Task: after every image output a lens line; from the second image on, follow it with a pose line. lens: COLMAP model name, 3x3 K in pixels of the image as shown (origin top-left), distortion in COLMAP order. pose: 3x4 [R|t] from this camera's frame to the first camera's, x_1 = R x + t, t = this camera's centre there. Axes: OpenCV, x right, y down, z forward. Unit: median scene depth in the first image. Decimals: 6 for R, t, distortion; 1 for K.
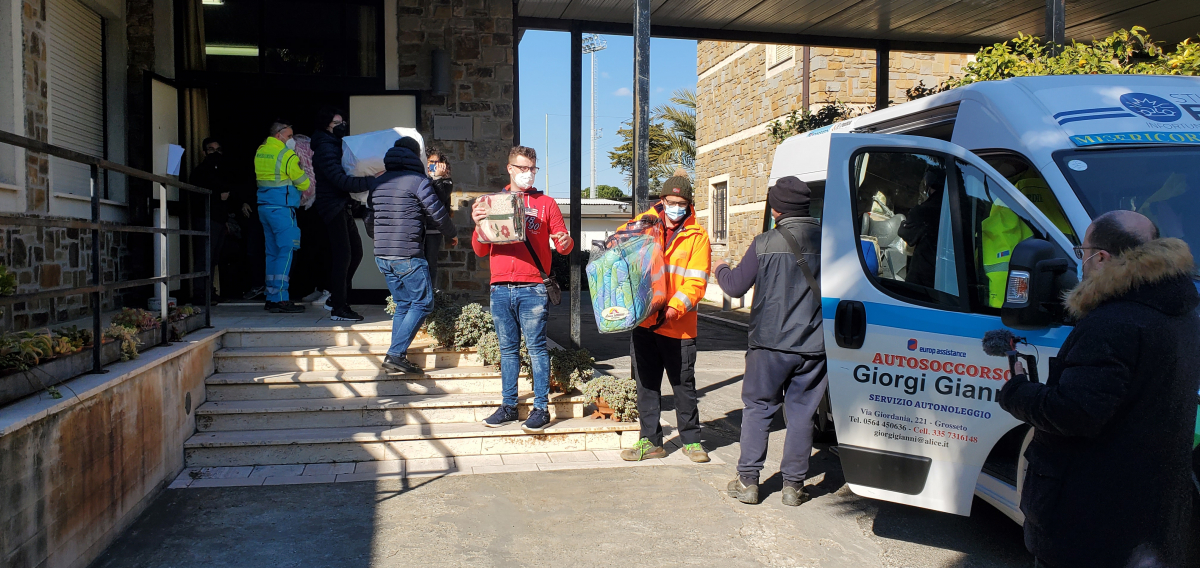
lens RADIAL K [[922.8, 0, 594.0], [0, 922.8, 286.8], [0, 0, 1]] dist [0.041069, -0.001788]
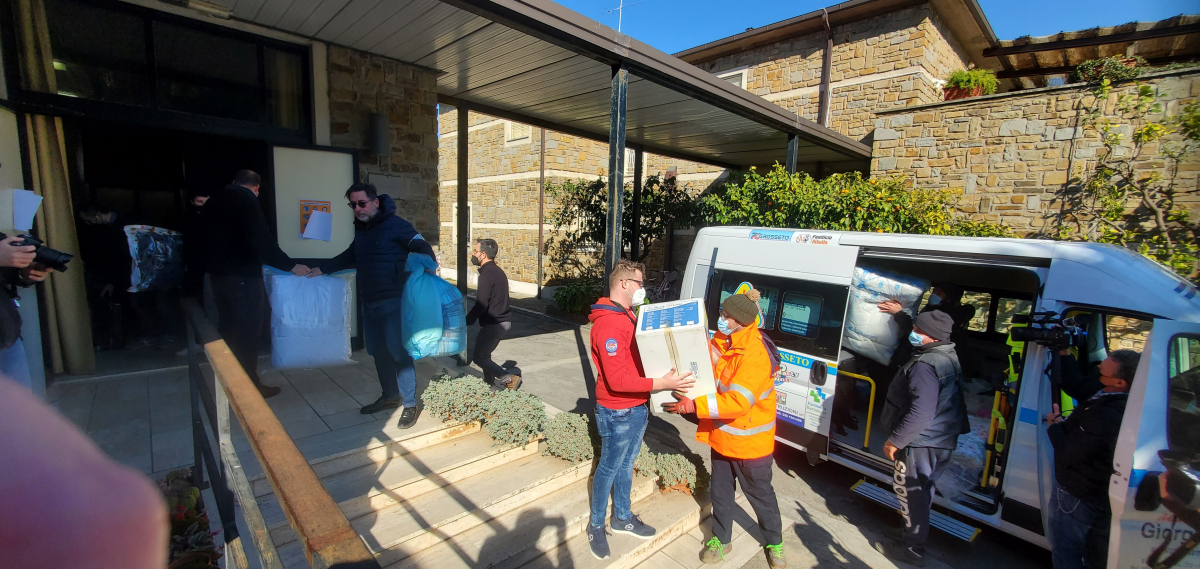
lens RADIAL K [[470.5, 0, 595.3], [0, 470.5, 286.0], [0, 0, 1]] dist [-0.002504, 0.000431]
pose [[0.842689, -0.037938, 0.537062, -0.248166], [-0.010361, 0.996187, 0.086628, -0.106370], [-0.538301, -0.078565, 0.839083, 0.395329]]
